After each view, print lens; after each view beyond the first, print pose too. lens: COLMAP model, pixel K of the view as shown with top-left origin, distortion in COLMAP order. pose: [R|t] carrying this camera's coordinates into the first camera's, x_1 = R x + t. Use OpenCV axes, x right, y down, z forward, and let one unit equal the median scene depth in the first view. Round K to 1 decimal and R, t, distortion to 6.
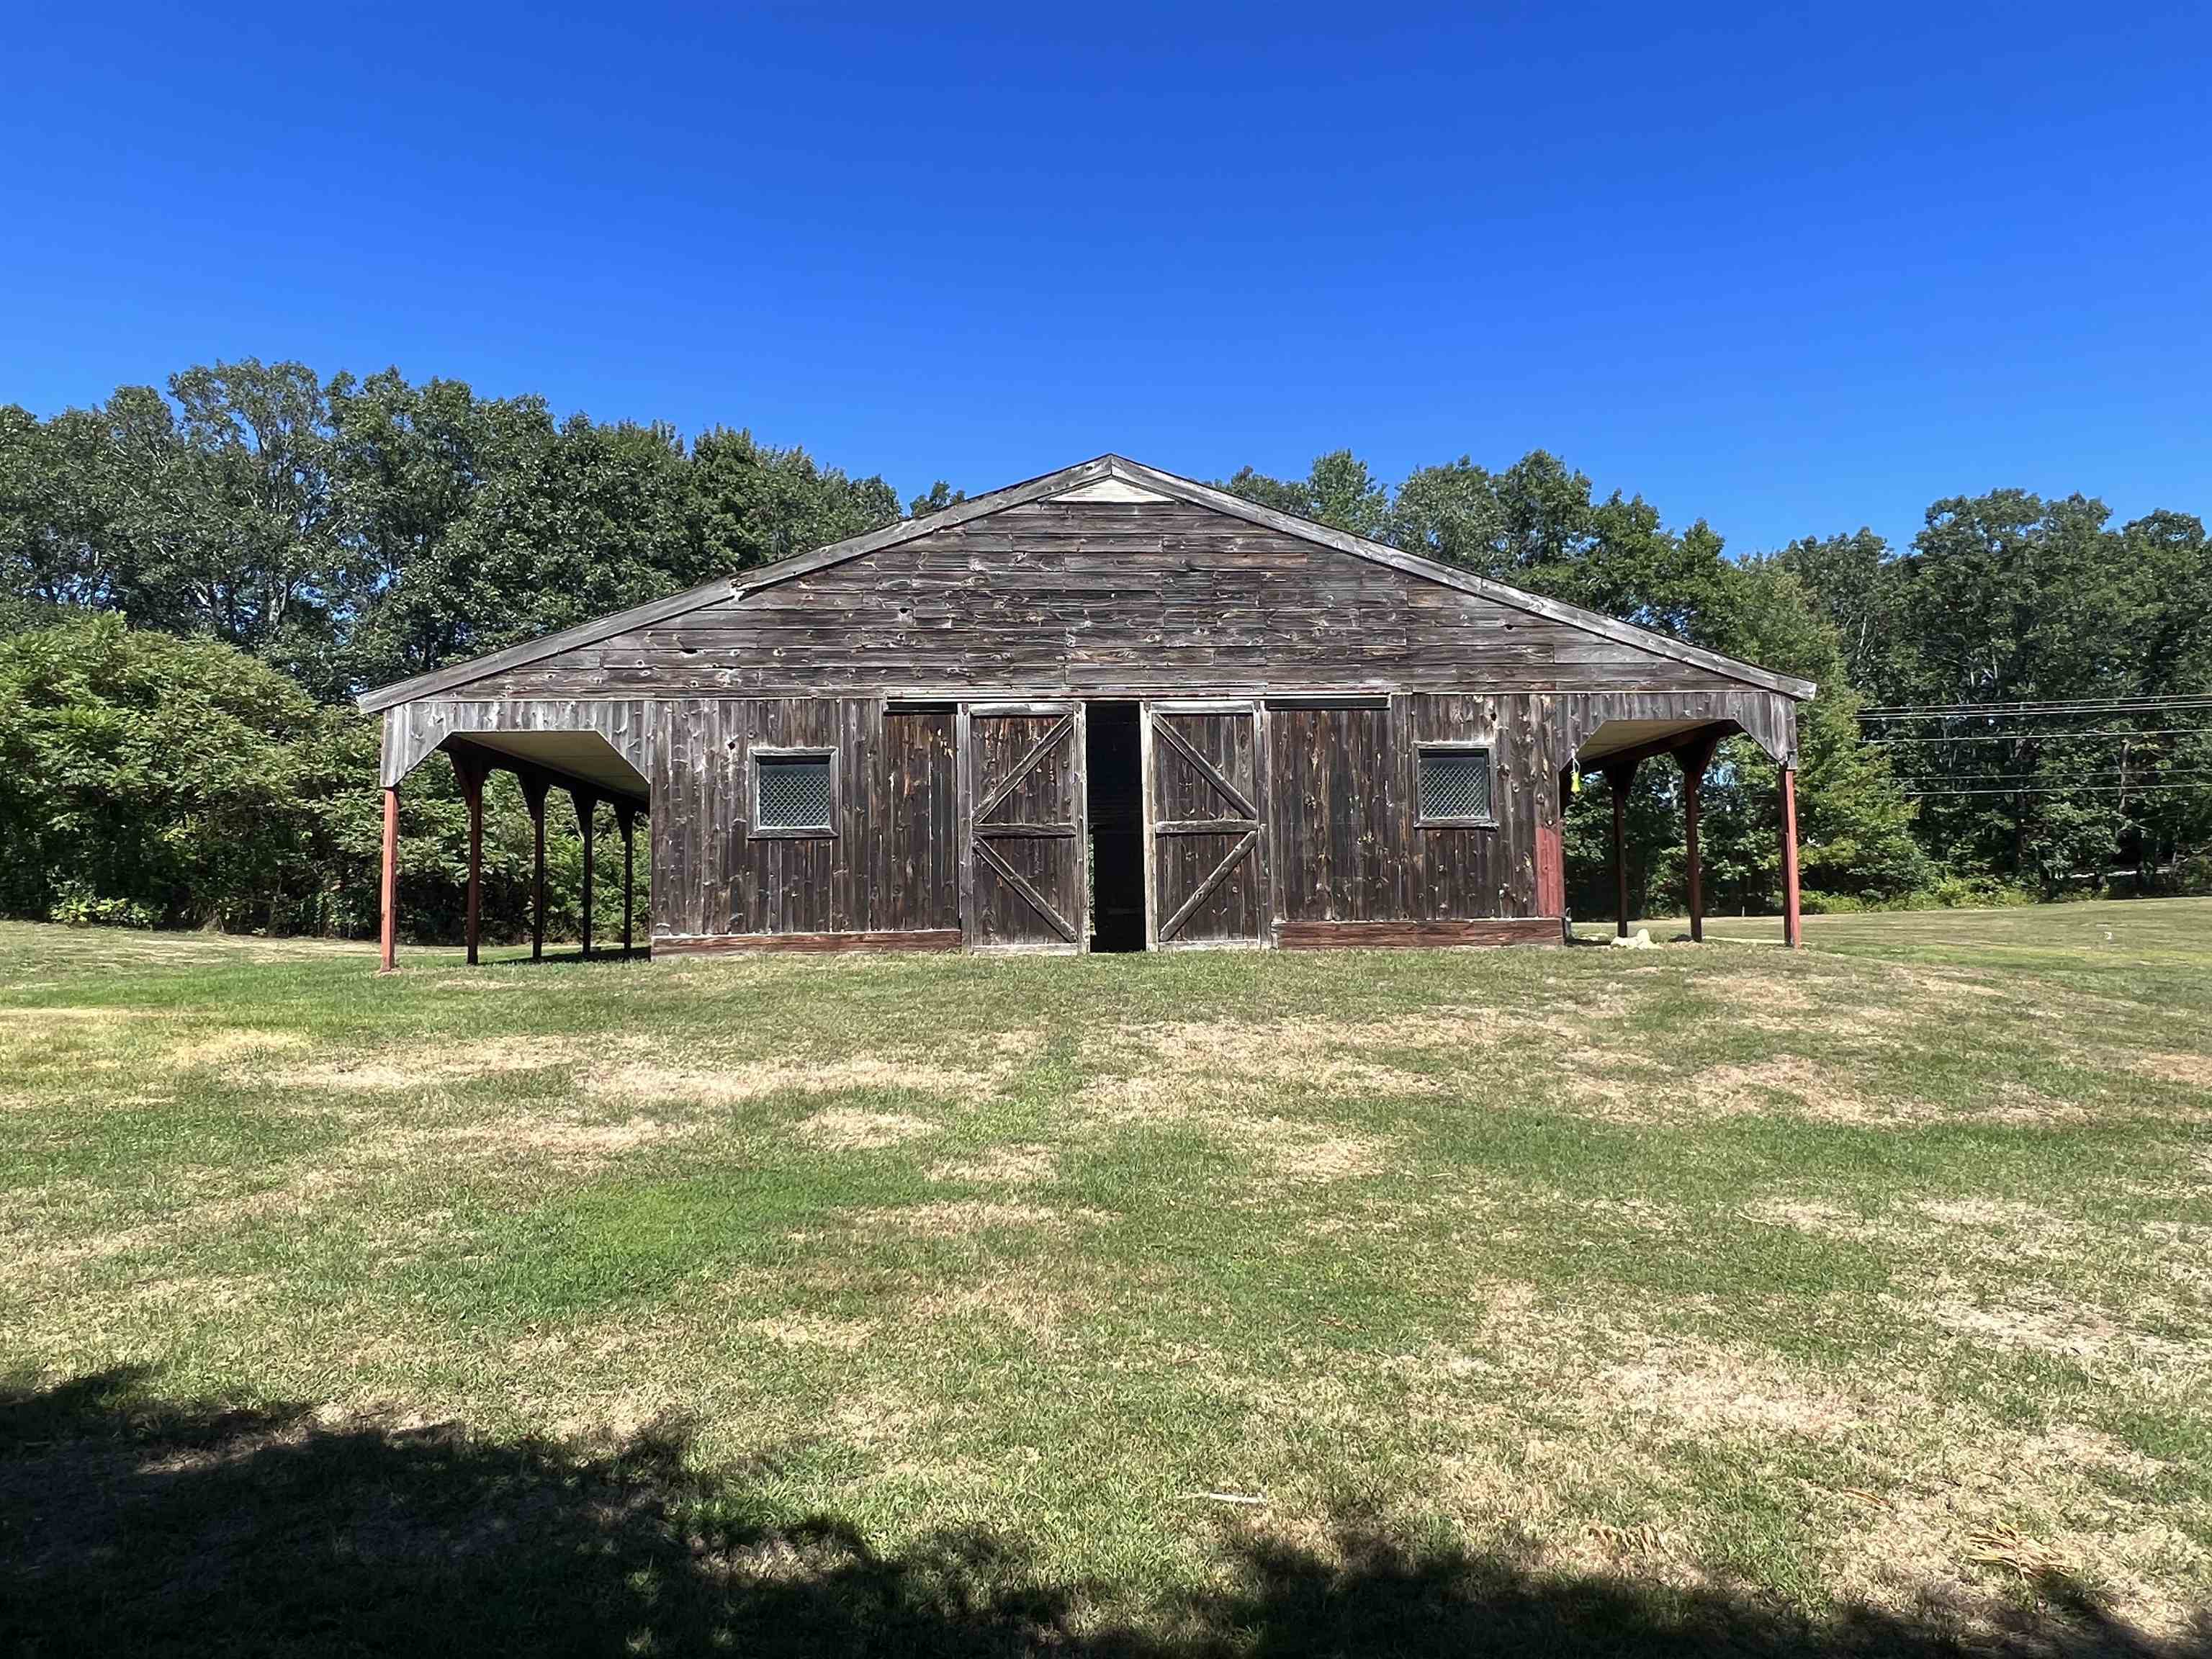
lens RADIAL K [[1307.7, 0, 1106.0], [0, 1307.7, 829.5], [0, 0, 1]] dist [-0.008290, -0.000275]
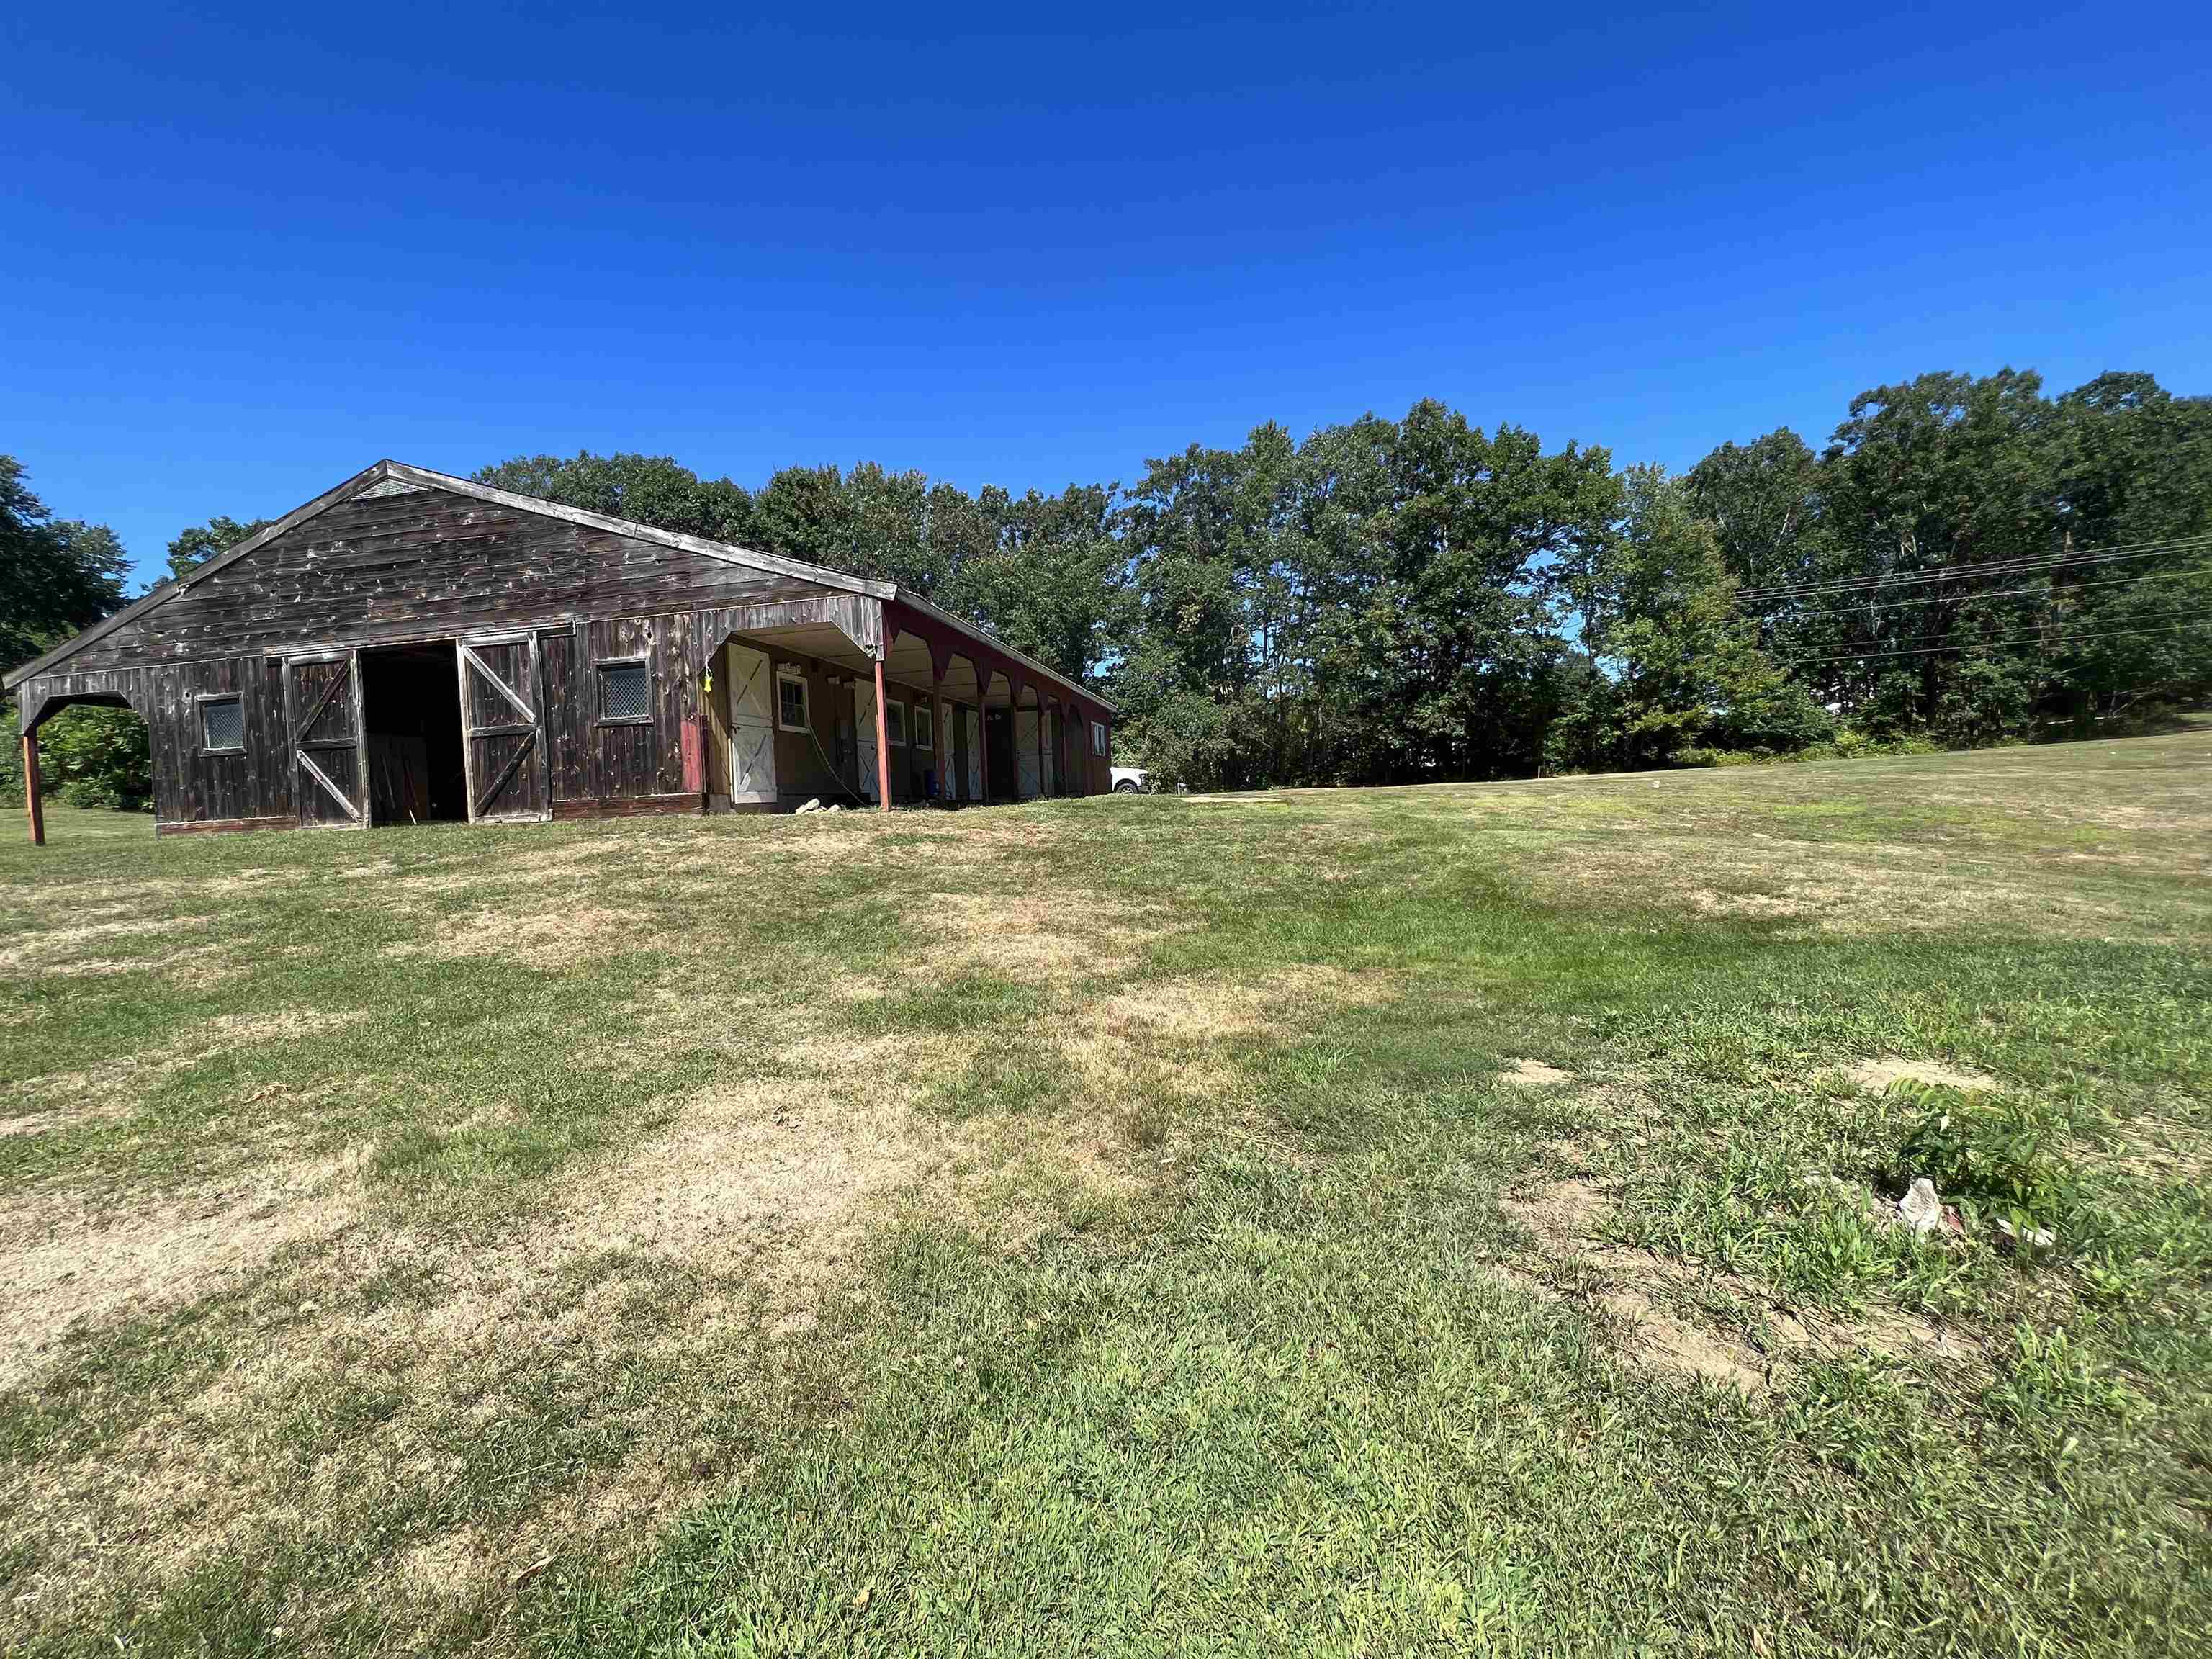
lens RADIAL K [[901.5, 0, 1106.0], [0, 901.5, 829.5], [0, 0, 1]] dist [-0.002806, -0.000095]
pose [[0.966792, -0.021523, -0.254656, 0.941160], [0.049595, 0.993305, 0.104337, 0.031415], [0.250706, -0.113502, 0.961387, 0.250854]]
